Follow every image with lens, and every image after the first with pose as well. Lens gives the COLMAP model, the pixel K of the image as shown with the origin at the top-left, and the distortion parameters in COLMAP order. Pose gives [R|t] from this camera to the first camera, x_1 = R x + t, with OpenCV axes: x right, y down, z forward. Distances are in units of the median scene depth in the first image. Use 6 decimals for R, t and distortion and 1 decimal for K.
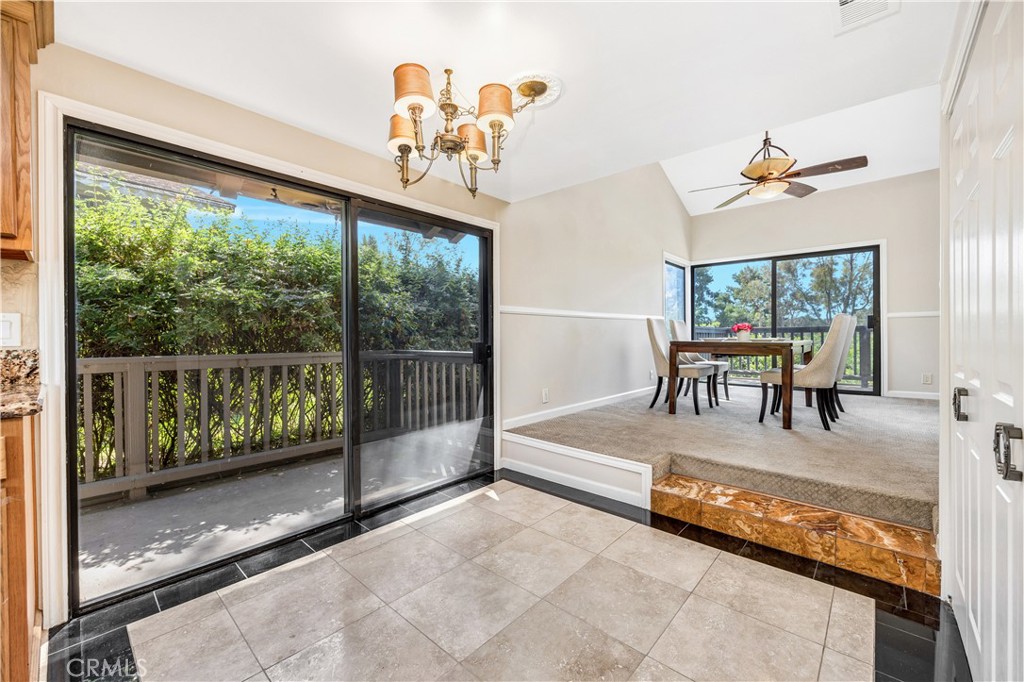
lens RADIAL K [[412.2, 0, 508.6], [0, 412.2, 342.1], [0, 0, 1]] dist [-0.007706, -0.000669]
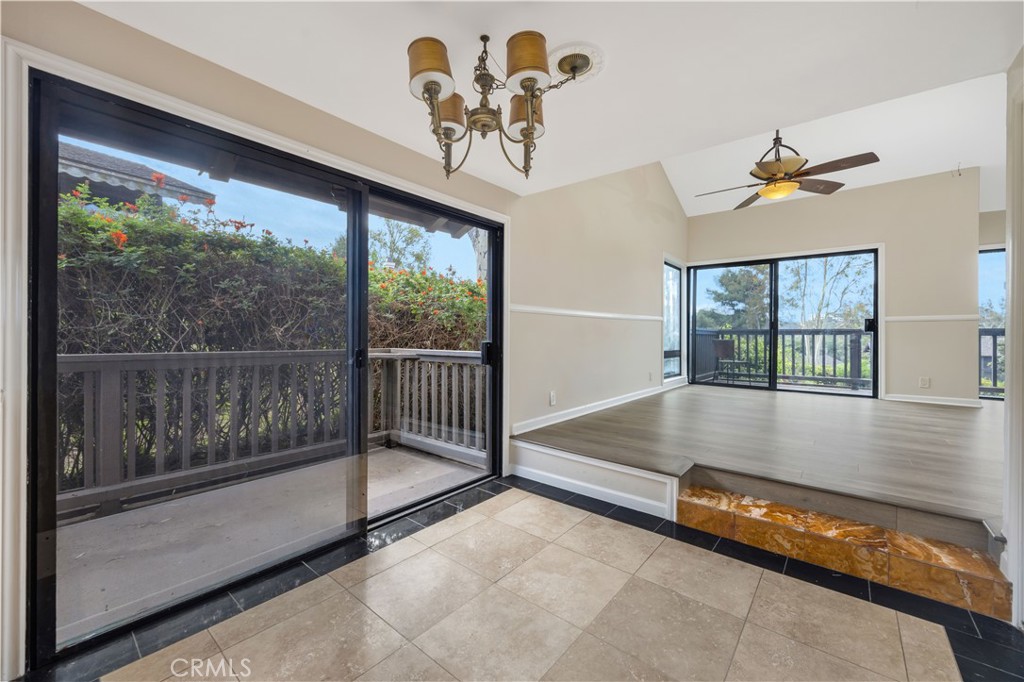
lens RADIAL K [[407.7, 0, 505.5], [0, 407.7, 338.6], [0, 0, 1]] dist [-0.002594, -0.000361]
pose [[0.999218, 0.009660, 0.038341, -0.103121], [-0.009396, 0.999931, -0.007059, -0.001097], [-0.038406, 0.006693, 0.999240, 0.095350]]
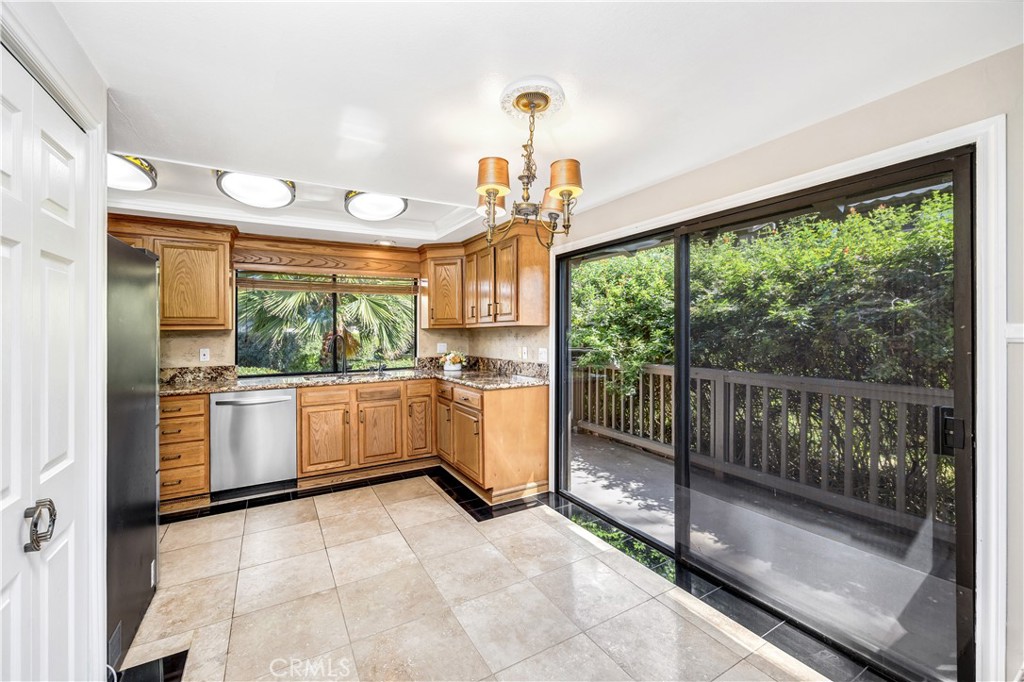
lens RADIAL K [[412.2, 0, 508.4], [0, 412.2, 331.6], [0, 0, 1]] dist [-0.007706, -0.000669]
pose [[-0.301668, -0.001064, -0.953413, 0.733988], [-0.009406, 0.999954, 0.001861, -0.113617], [0.953367, 0.009529, -0.301664, 1.003114]]
